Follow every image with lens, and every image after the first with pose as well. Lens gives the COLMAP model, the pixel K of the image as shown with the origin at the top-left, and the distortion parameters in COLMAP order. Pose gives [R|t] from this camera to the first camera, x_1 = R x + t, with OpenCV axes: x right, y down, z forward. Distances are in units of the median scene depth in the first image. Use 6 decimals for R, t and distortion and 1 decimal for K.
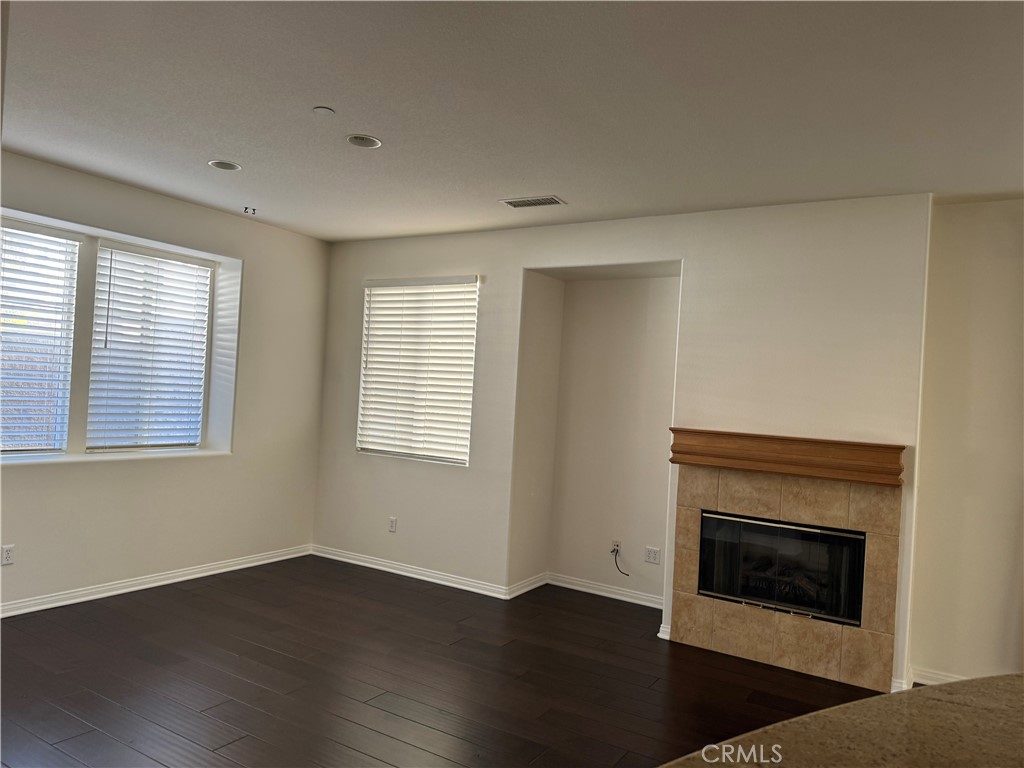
lens RADIAL K [[716.1, 0, 512.0], [0, 716.1, 384.0], [0, 0, 1]] dist [0.056448, -0.075315]
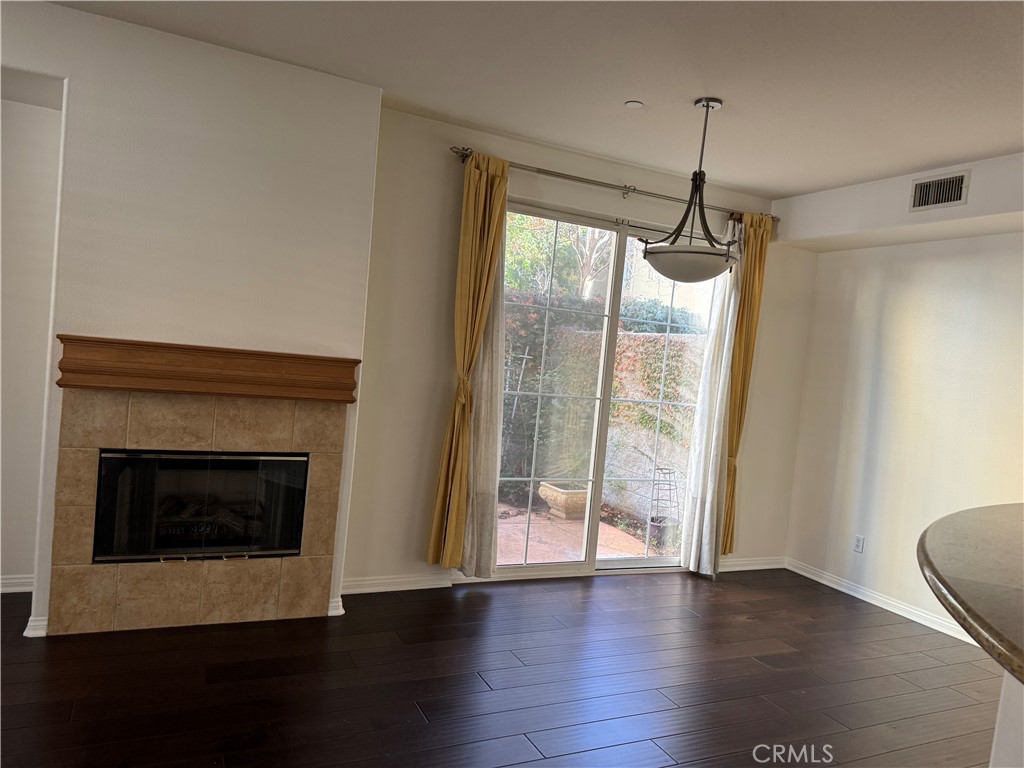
lens RADIAL K [[716.1, 0, 512.0], [0, 716.1, 384.0], [0, 0, 1]] dist [0.056448, -0.075315]
pose [[0.549749, -0.044144, 0.834163, -0.117963], [-0.070353, 0.992608, 0.098895, 0.009853], [-0.832362, -0.113053, 0.542579, 0.285656]]
